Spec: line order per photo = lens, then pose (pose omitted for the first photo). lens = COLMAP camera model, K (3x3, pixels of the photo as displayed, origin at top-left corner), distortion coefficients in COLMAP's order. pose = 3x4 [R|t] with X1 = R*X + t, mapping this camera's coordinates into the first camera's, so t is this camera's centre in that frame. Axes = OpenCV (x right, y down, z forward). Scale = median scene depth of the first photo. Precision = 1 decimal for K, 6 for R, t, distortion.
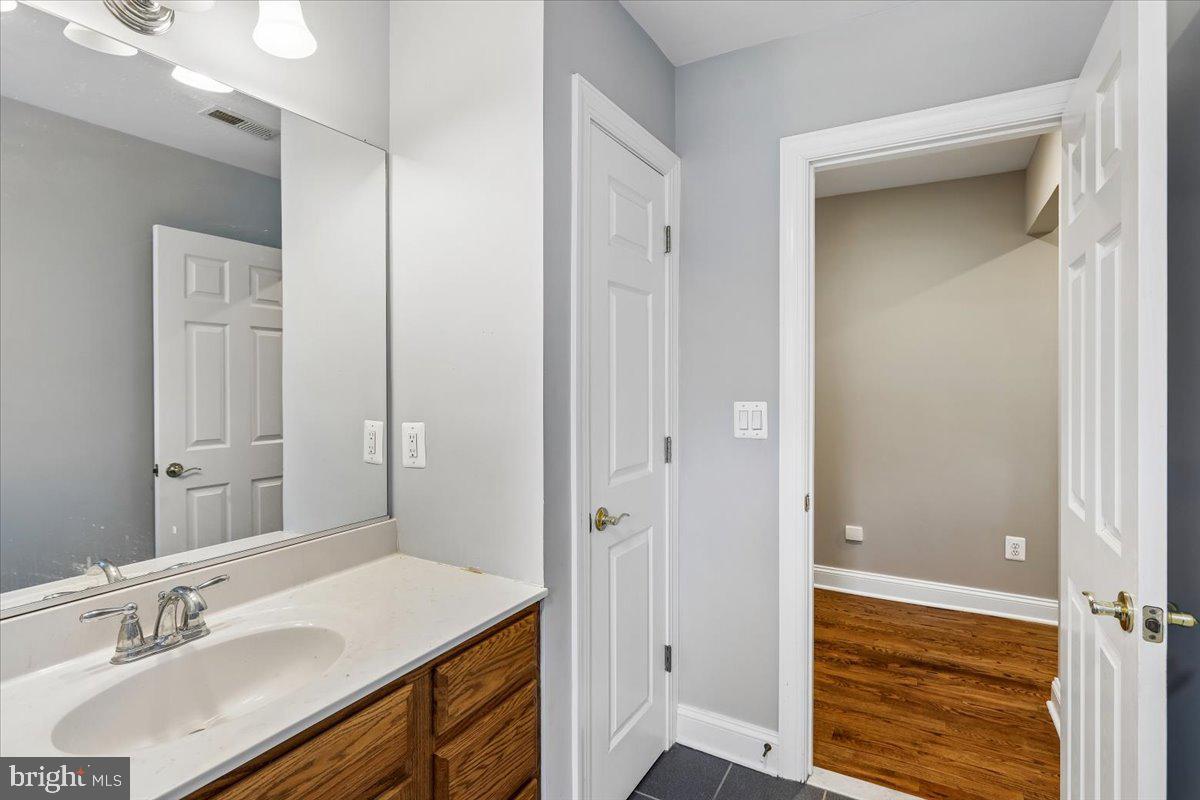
lens RADIAL K [[577.3, 0, 600.9], [0, 577.3, 391.8], [0, 0, 1]] dist [-0.001882, 0.000532]
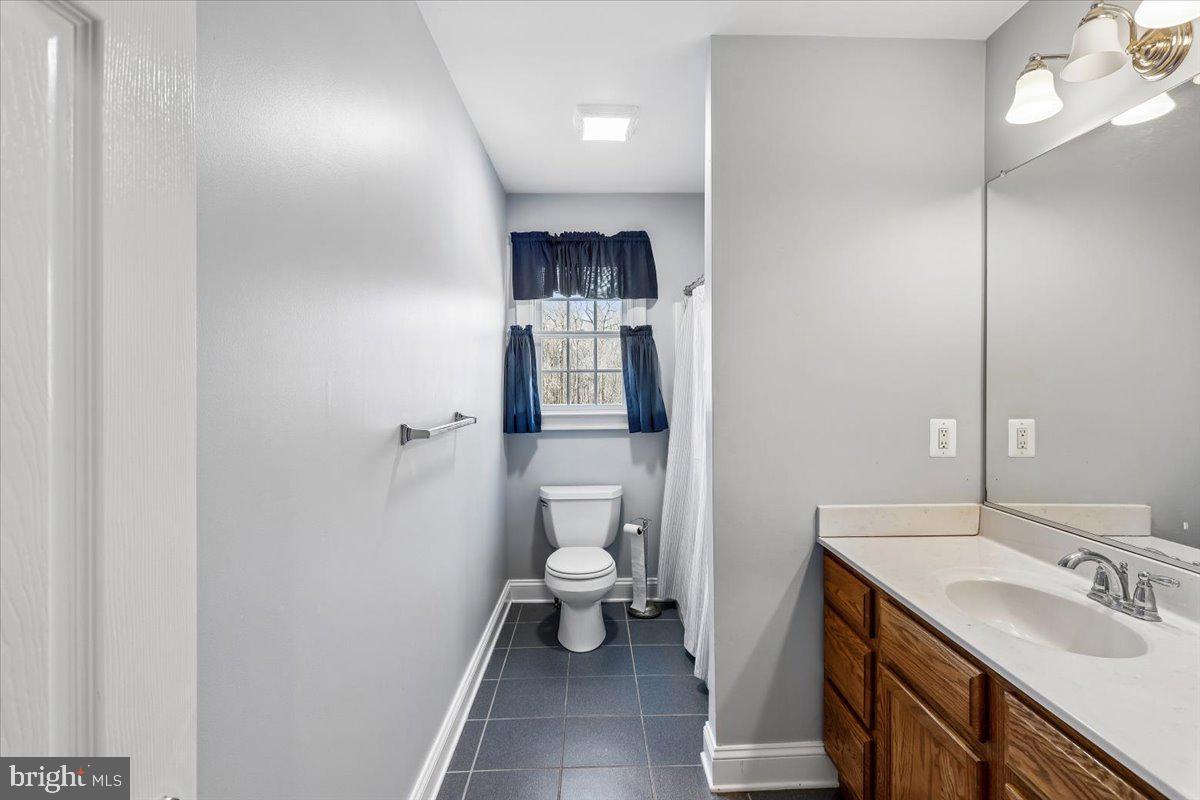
lens RADIAL K [[577.3, 0, 603.0], [0, 577.3, 392.9], [0, 0, 1]] dist [-0.001882, 0.000532]
pose [[-0.866822, 0.010877, -0.498499, 0.801135], [-0.002715, 0.999644, 0.026532, -0.029274], [0.498611, 0.024352, -0.866484, 1.586480]]
